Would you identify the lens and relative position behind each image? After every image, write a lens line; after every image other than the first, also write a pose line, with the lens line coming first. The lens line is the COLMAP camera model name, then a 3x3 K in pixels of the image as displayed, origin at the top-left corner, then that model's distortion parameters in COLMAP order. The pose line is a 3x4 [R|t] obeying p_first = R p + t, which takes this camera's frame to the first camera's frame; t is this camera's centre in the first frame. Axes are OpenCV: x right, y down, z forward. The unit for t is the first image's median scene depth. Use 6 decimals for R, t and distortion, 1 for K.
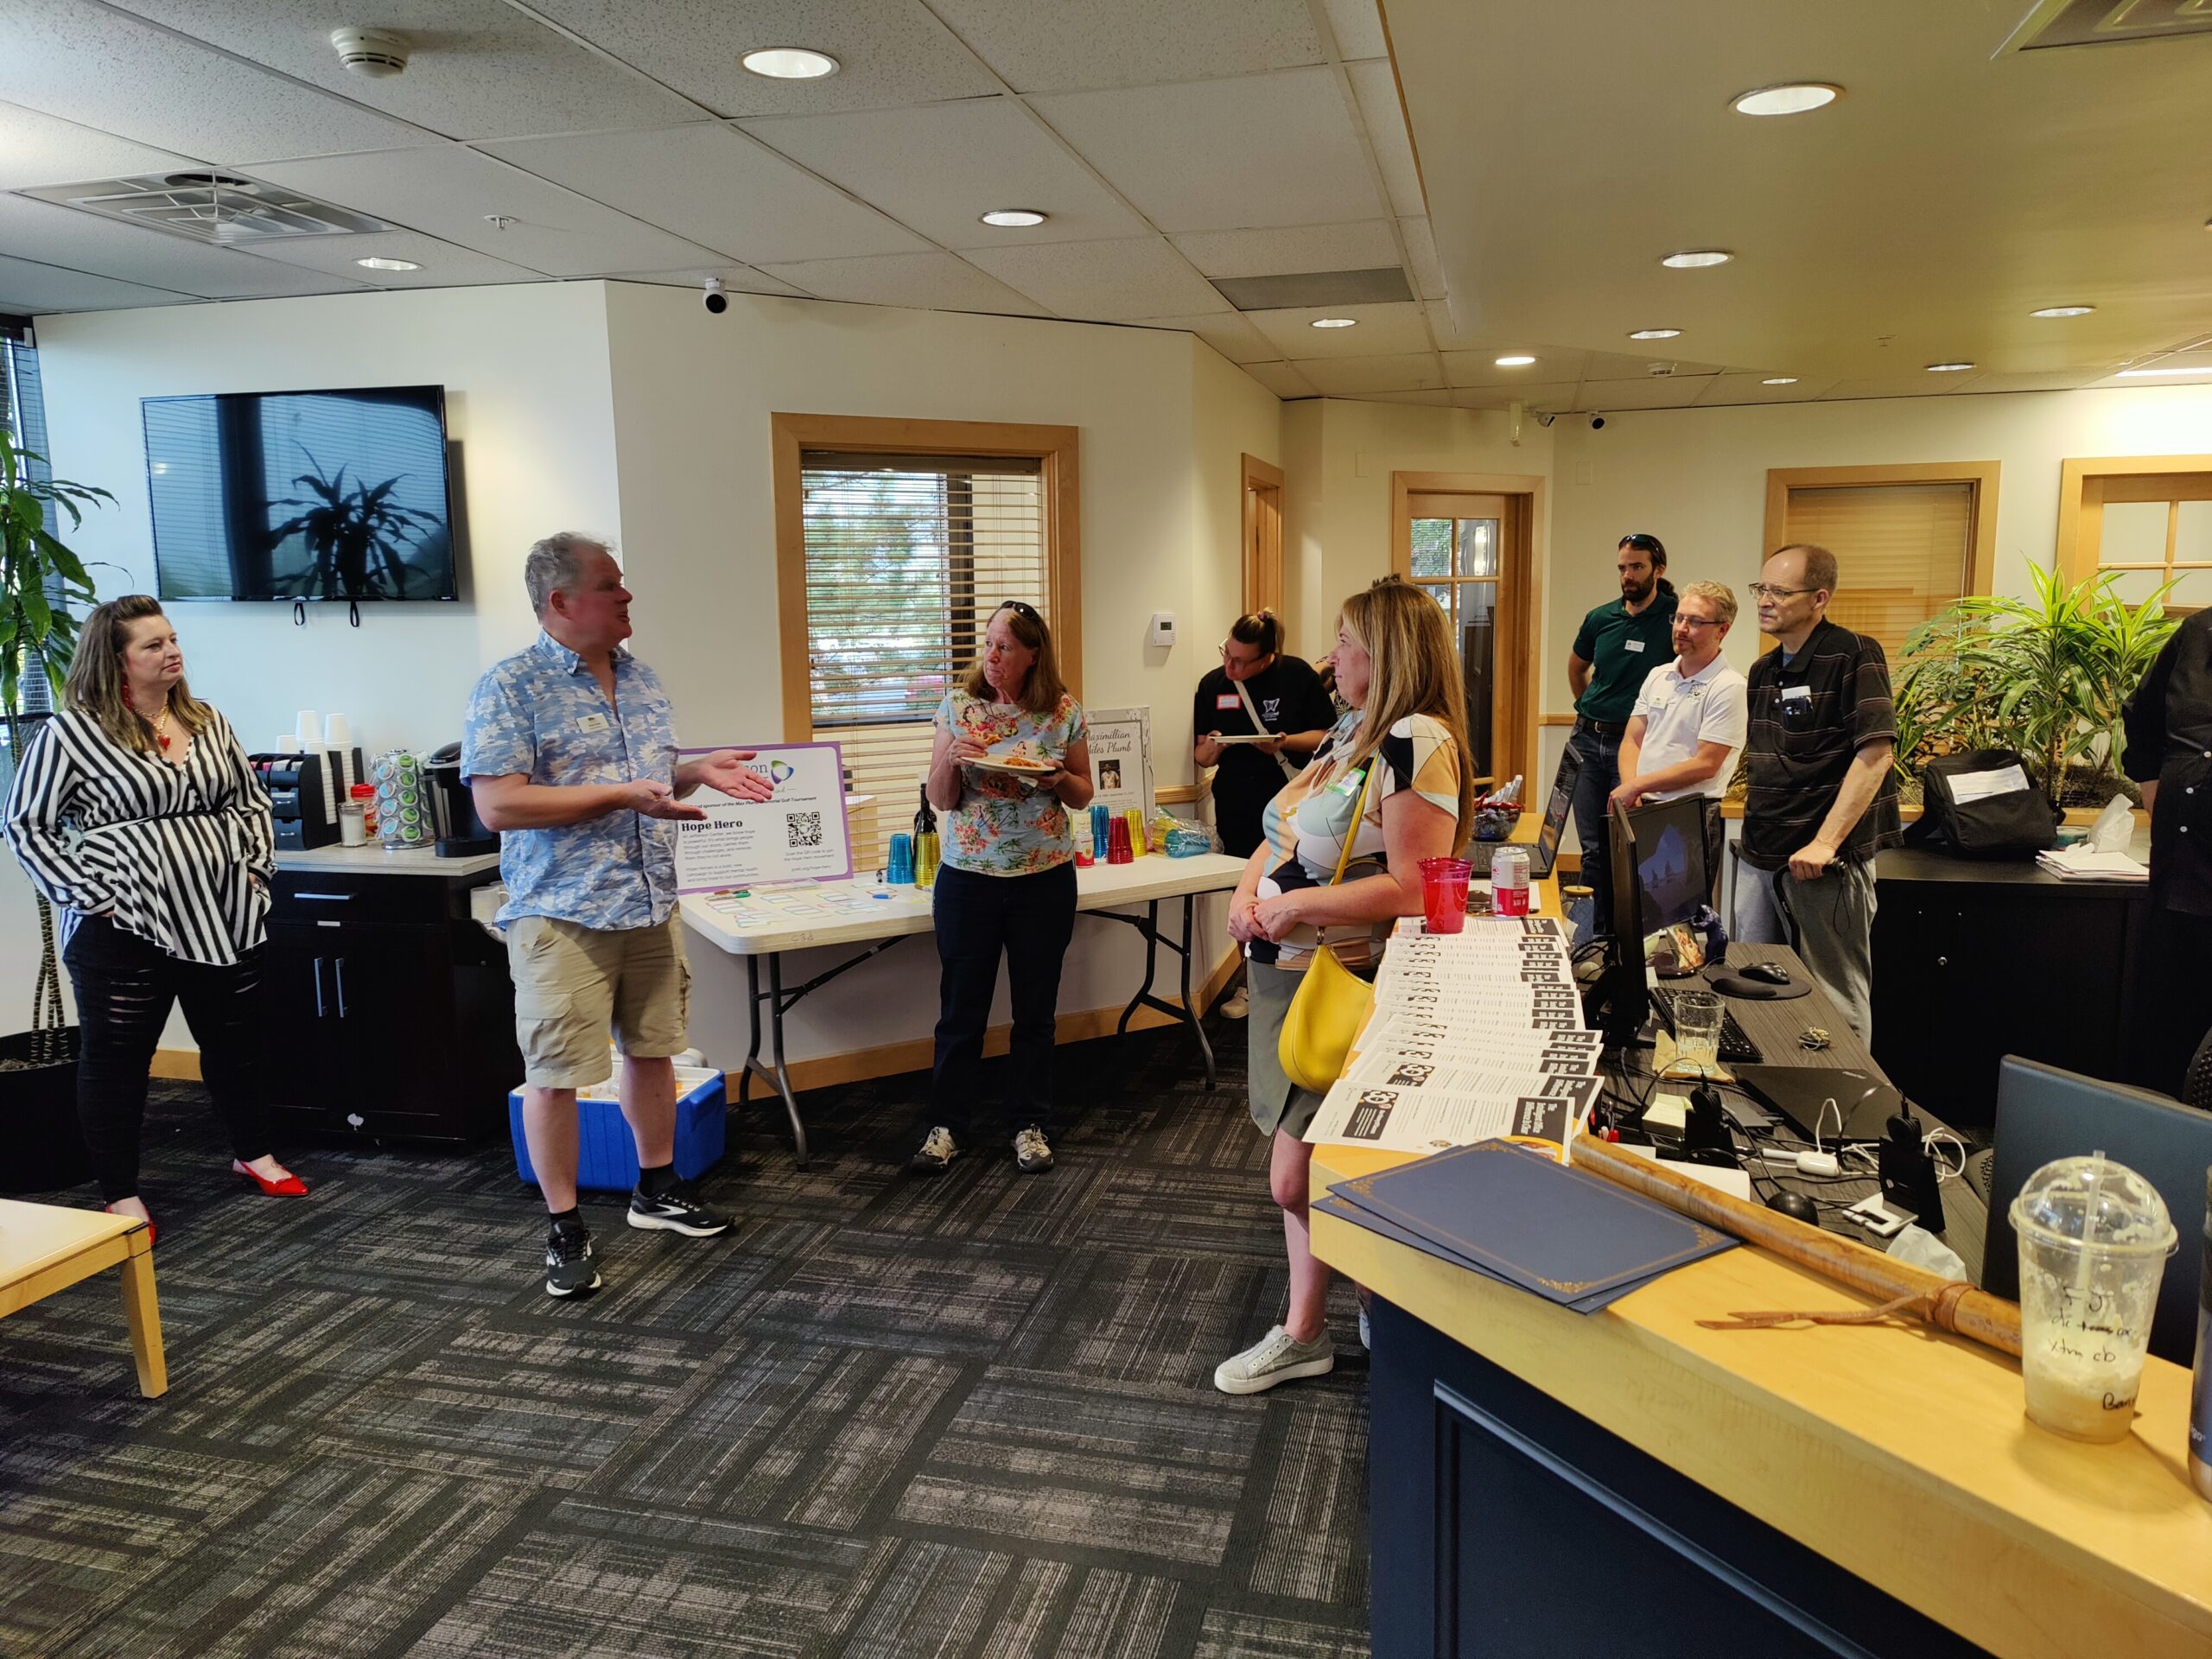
lens RADIAL K [[1547.2, 0, 1106.0], [0, 1547.2, 829.5], [0, 0, 1]] dist [0.000714, 0.002142]
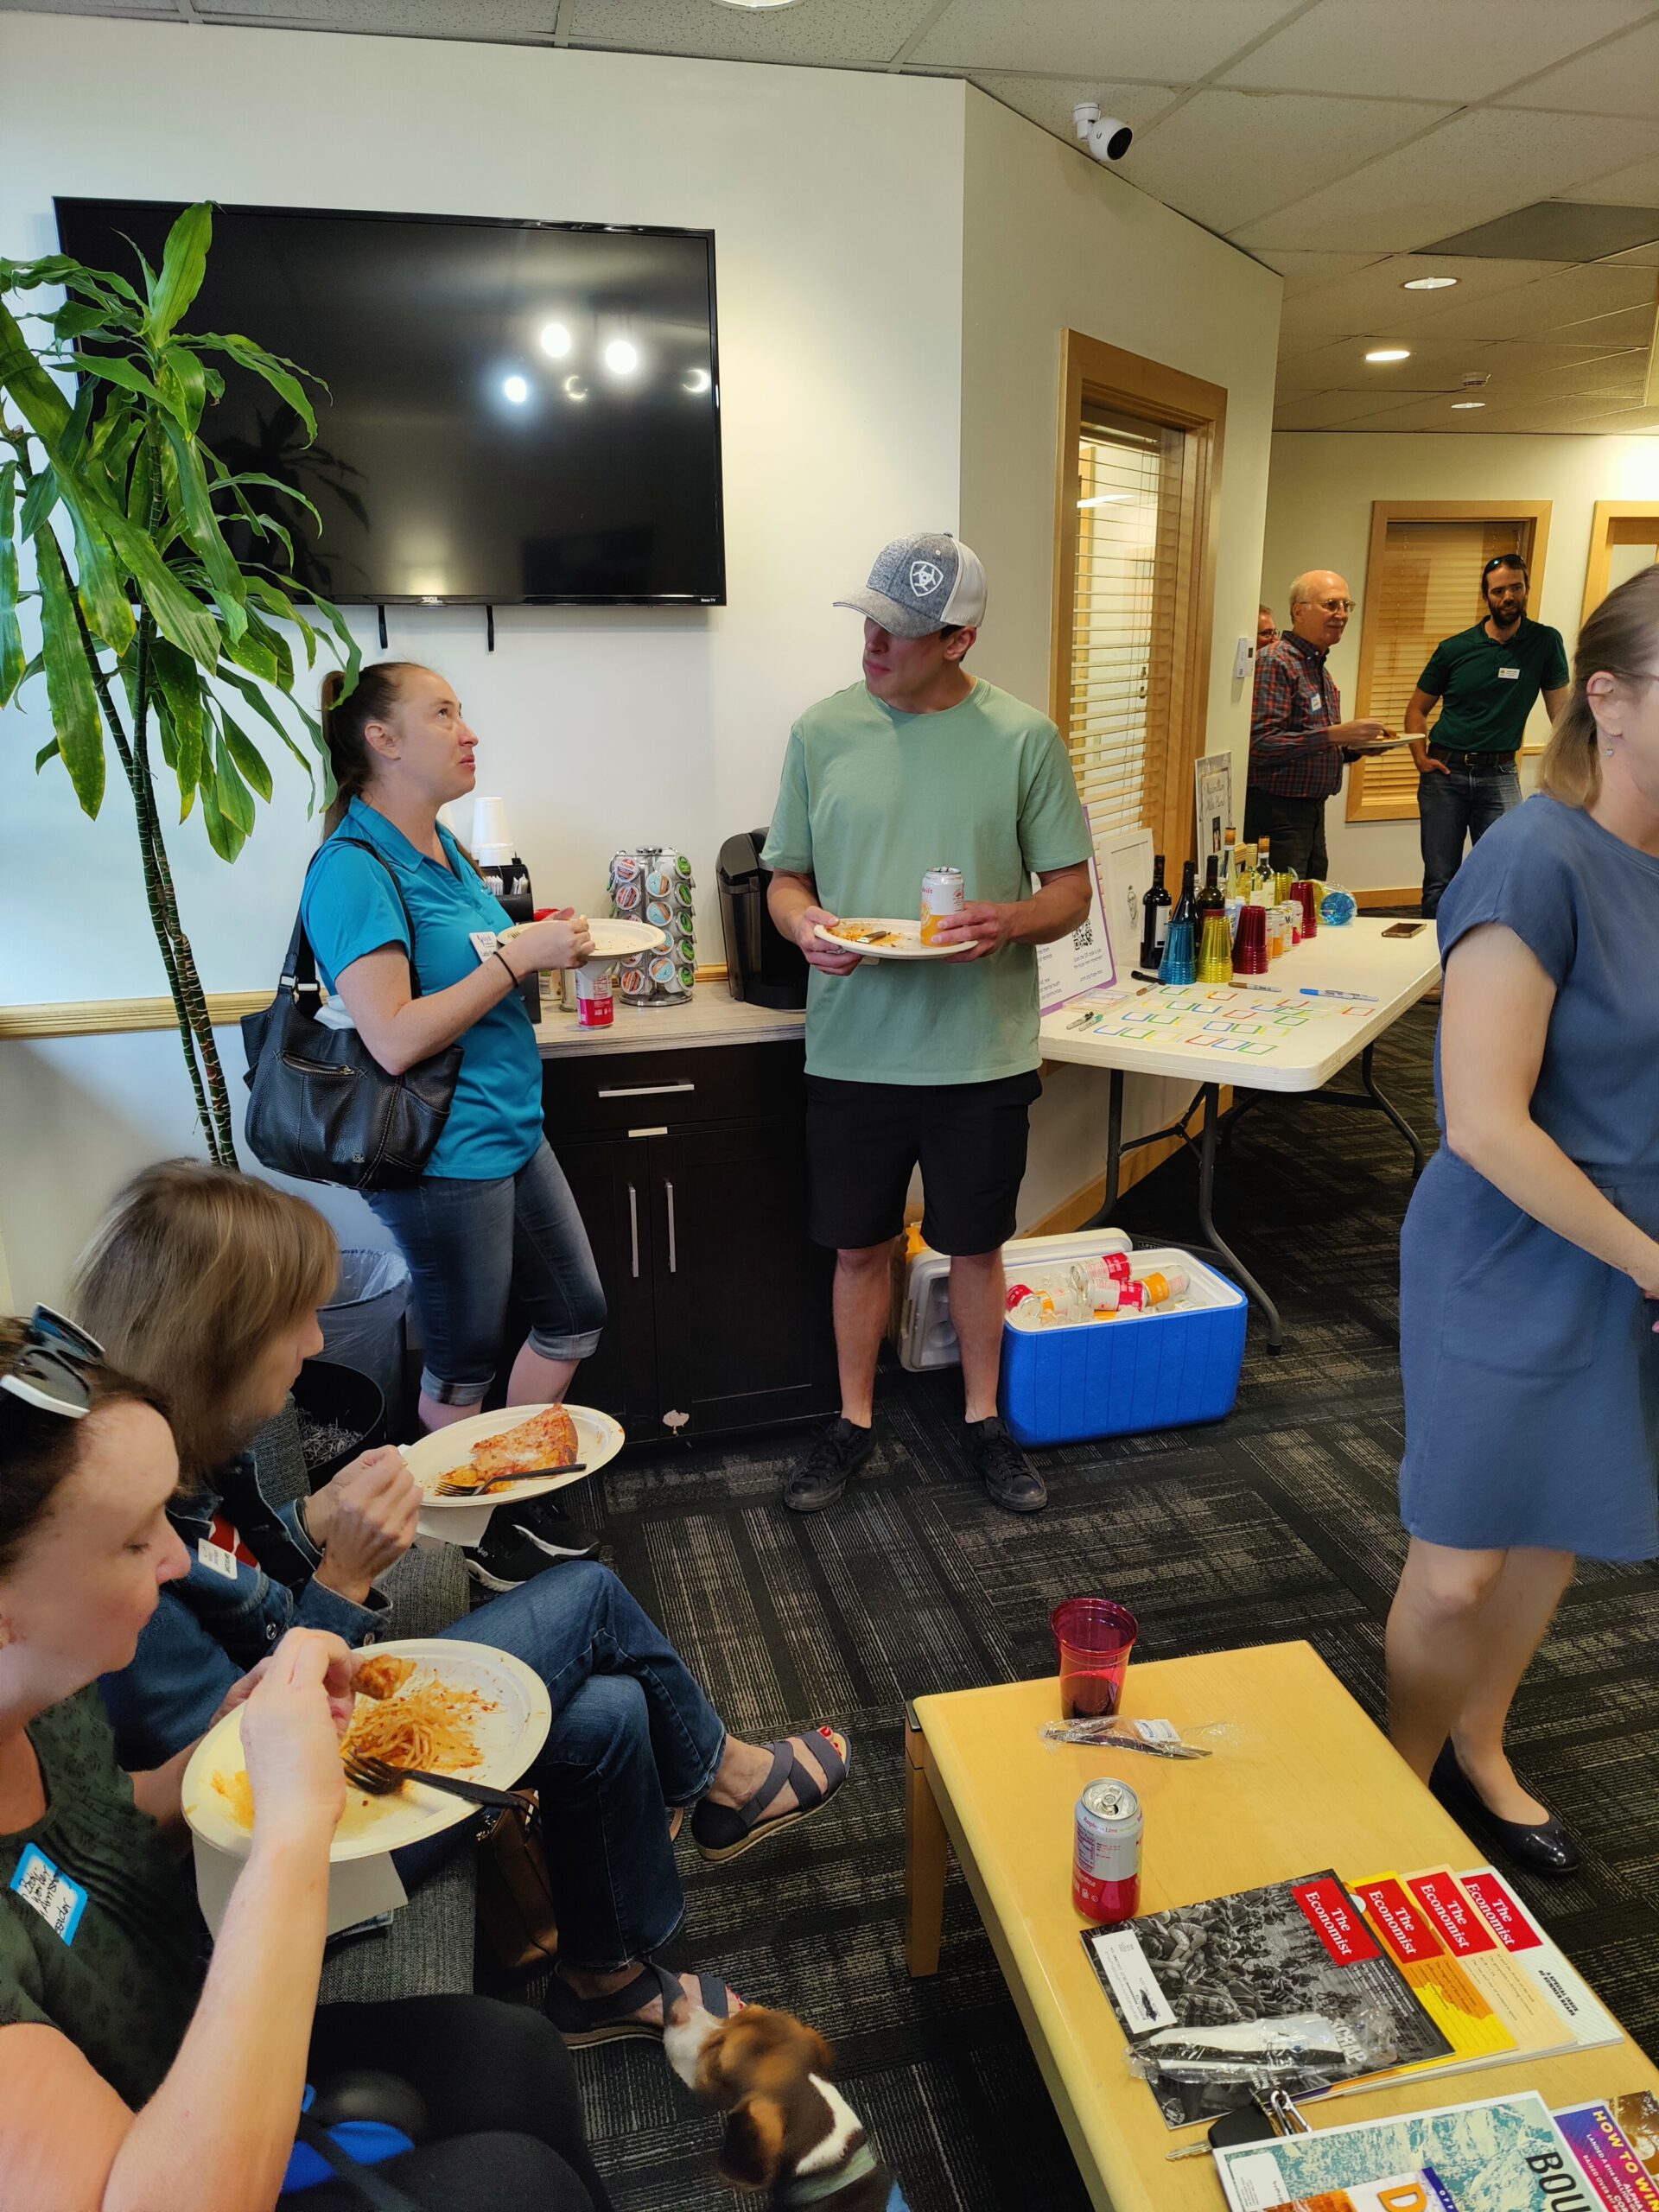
lens RADIAL K [[1547.2, 0, 829.5], [0, 1547.2, 1106.0], [0, 0, 1]] dist [0.000714, 0.002142]
pose [[0.892148, -0.129473, 0.432792, -0.503415], [0.071037, 0.986337, 0.148636, -0.024455], [-0.446123, -0.101861, 0.889156, 0.289877]]
